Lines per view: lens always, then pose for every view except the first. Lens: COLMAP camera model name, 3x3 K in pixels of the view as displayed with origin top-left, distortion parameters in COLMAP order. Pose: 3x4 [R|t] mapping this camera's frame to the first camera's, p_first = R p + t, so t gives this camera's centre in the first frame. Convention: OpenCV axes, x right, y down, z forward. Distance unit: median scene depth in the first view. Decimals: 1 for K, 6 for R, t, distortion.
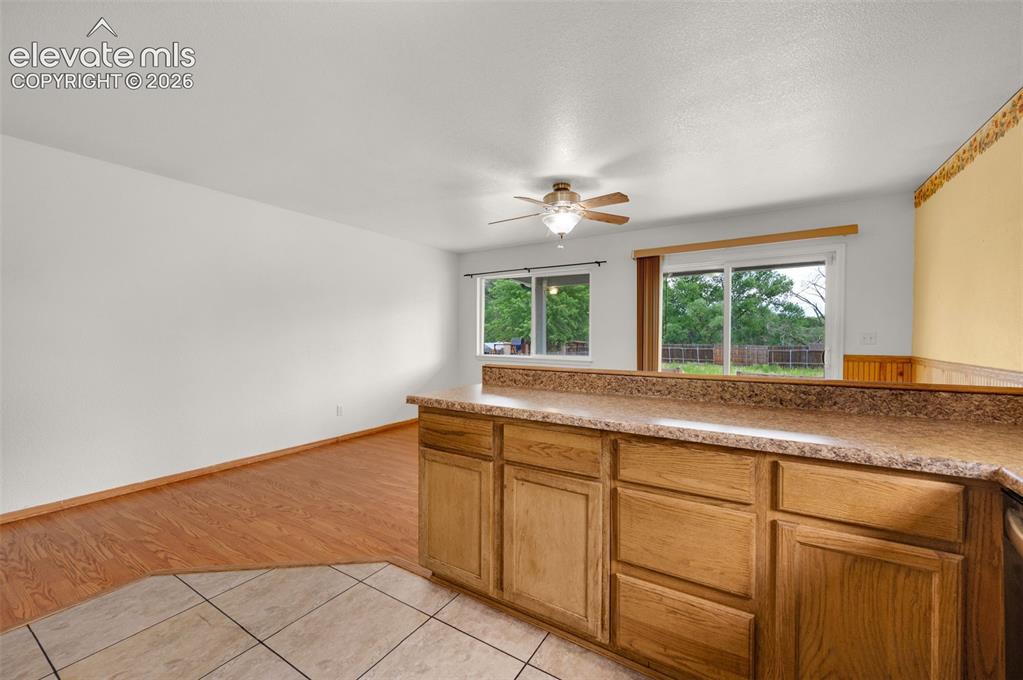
lens RADIAL K [[413.0, 0, 504.8], [0, 413.0, 338.1], [0, 0, 1]] dist [-0.005207, 0.000981]
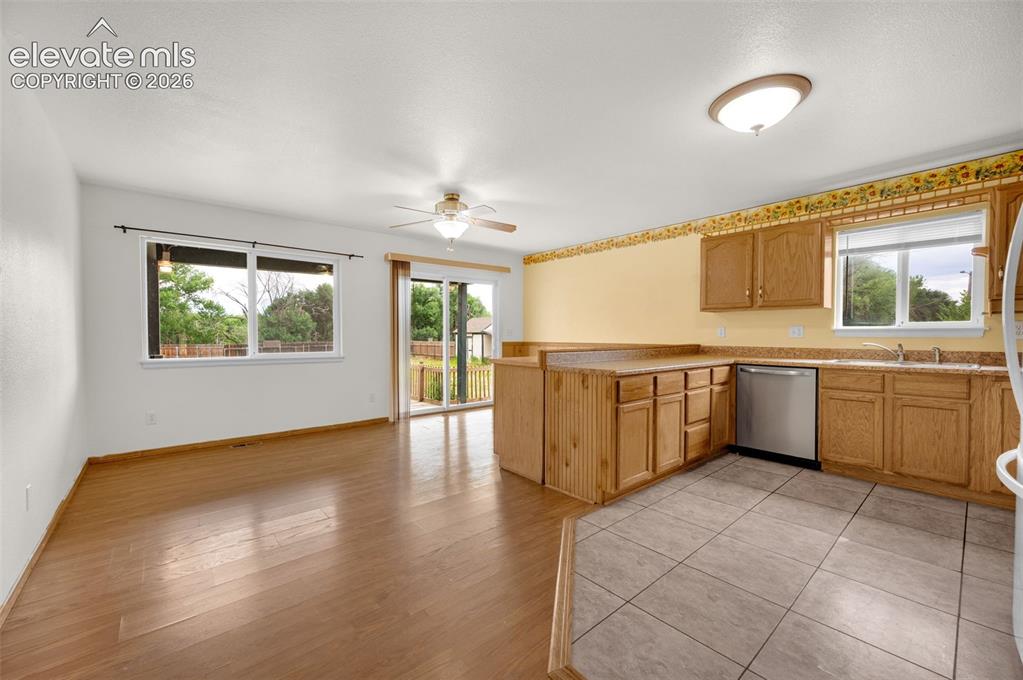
lens RADIAL K [[413.0, 0, 515.6], [0, 413.0, 341.1], [0, 0, 1]] dist [-0.005207, 0.000981]
pose [[0.278095, -0.019921, 0.960347, -0.853689], [0.009615, 0.999793, 0.017955, 0.007675], [-0.960505, 0.004241, 0.278229, 0.493298]]
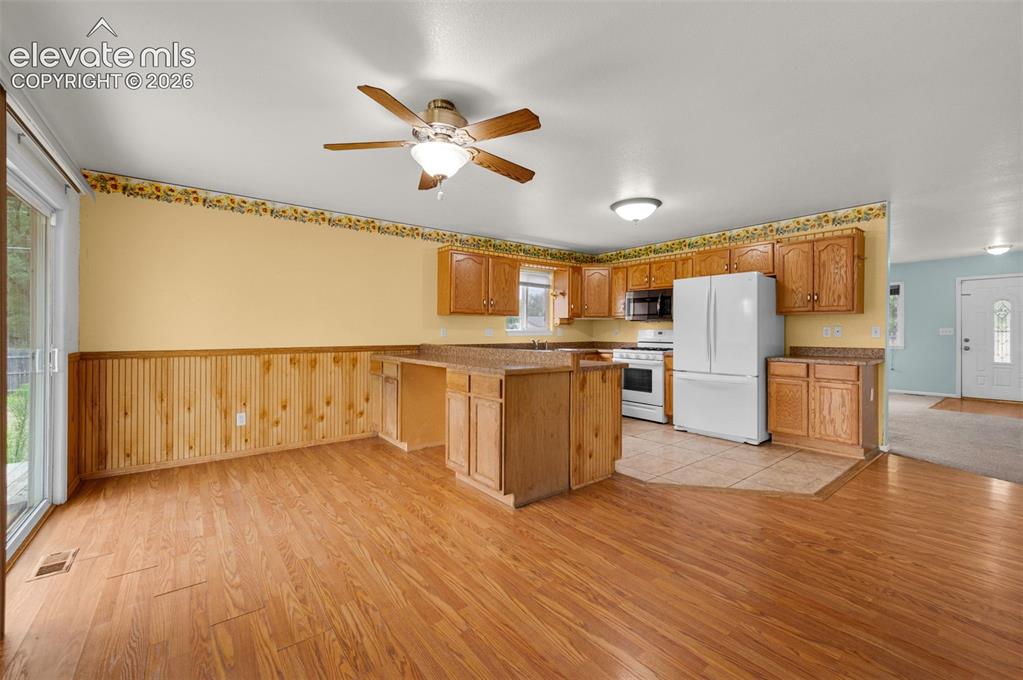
lens RADIAL K [[413.0, 0, 511.5], [0, 413.0, 334.9], [0, 0, 1]] dist [-0.005207, 0.000981]
pose [[-0.944892, -0.003042, 0.327369, -0.180630], [0.001523, 0.999905, 0.013686, -0.003814], [-0.327379, 0.013430, -0.944798, 1.500582]]
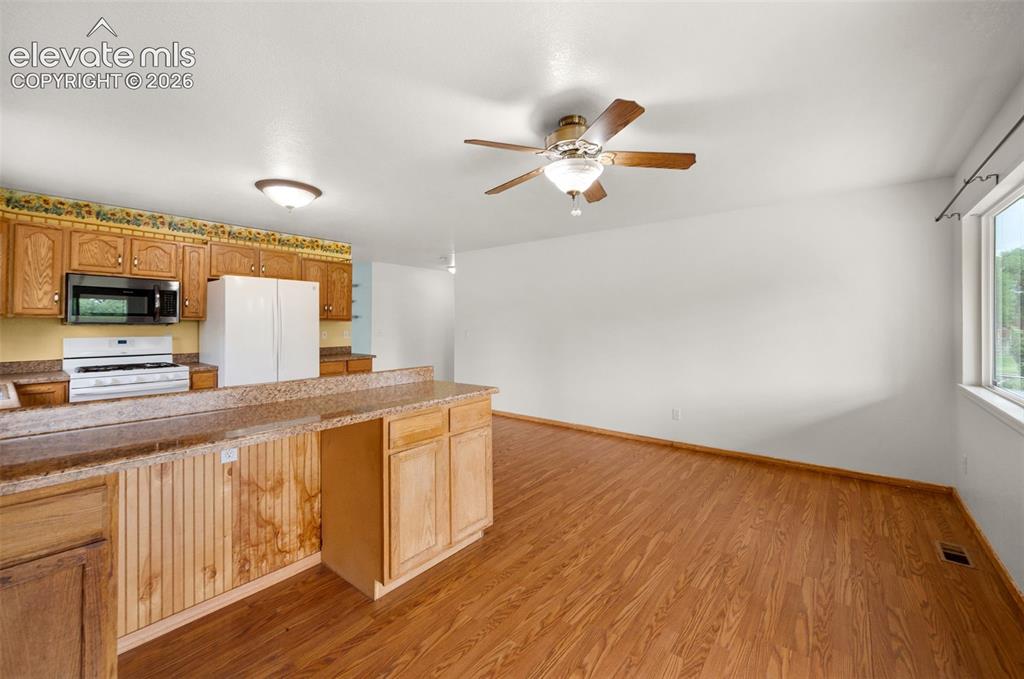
lens RADIAL K [[414.6, 0, 510.0], [0, 414.6, 320.6], [0, 0, 1]] dist [0.003560, -0.000855]
pose [[-0.110494, -0.008284, -0.993842, 0.750155], [-0.004077, 0.999961, -0.007881, -0.038717], [0.993868, 0.003181, -0.110524, 0.920984]]
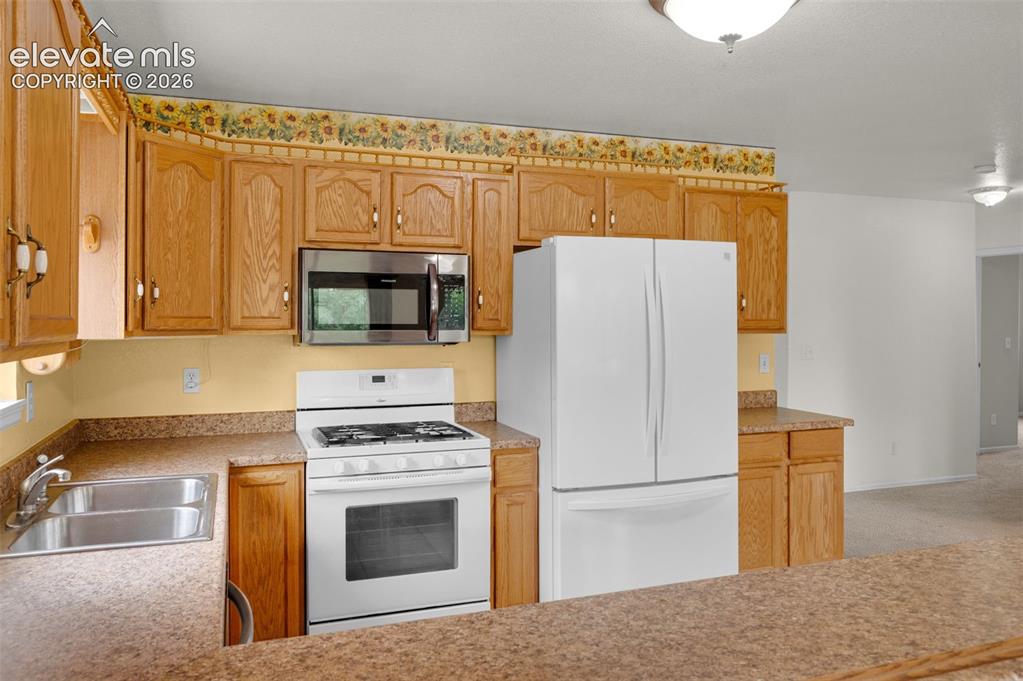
lens RADIAL K [[775.6, 0, 520.1], [0, 775.6, 320.9], [0, 0, 1]] dist [-0.001000, -0.003941]
pose [[-0.603771, 0.002879, -0.797153, 0.491765], [-0.000635, 0.999991, 0.004092, -0.068502], [0.797158, 0.002977, -0.603764, 0.569062]]
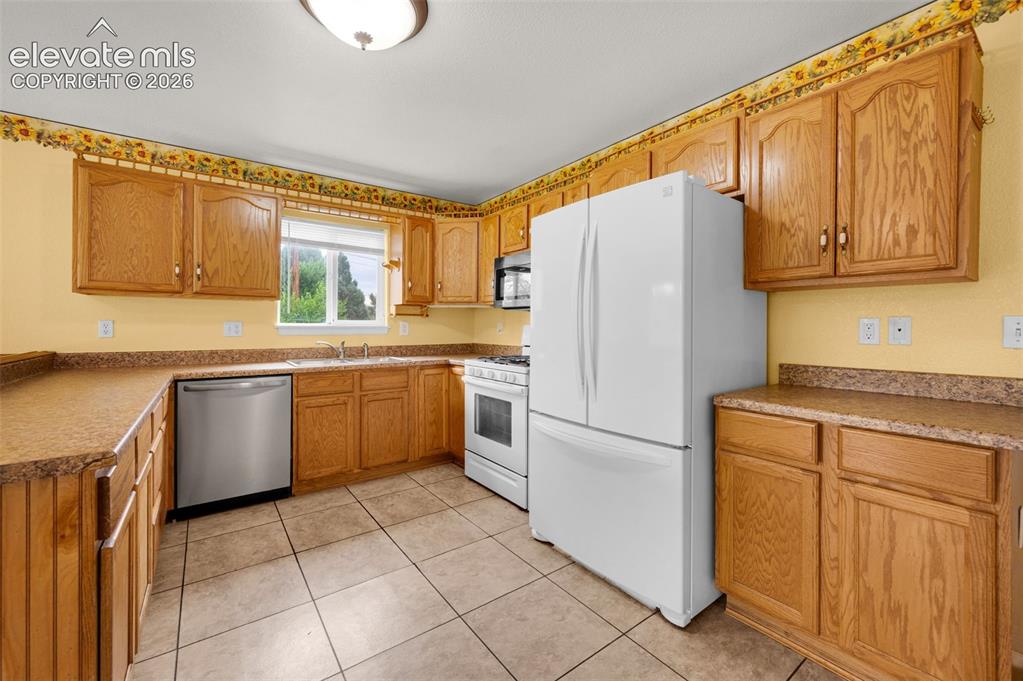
lens RADIAL K [[413.0, 0, 511.2], [0, 413.0, 328.7], [0, 0, 1]] dist [-0.005207, 0.000981]
pose [[-0.932057, -0.005617, 0.362267, -0.439140], [-0.001676, 0.999936, 0.011191, -0.001983], [-0.362307, 0.009823, -0.932007, 0.664478]]
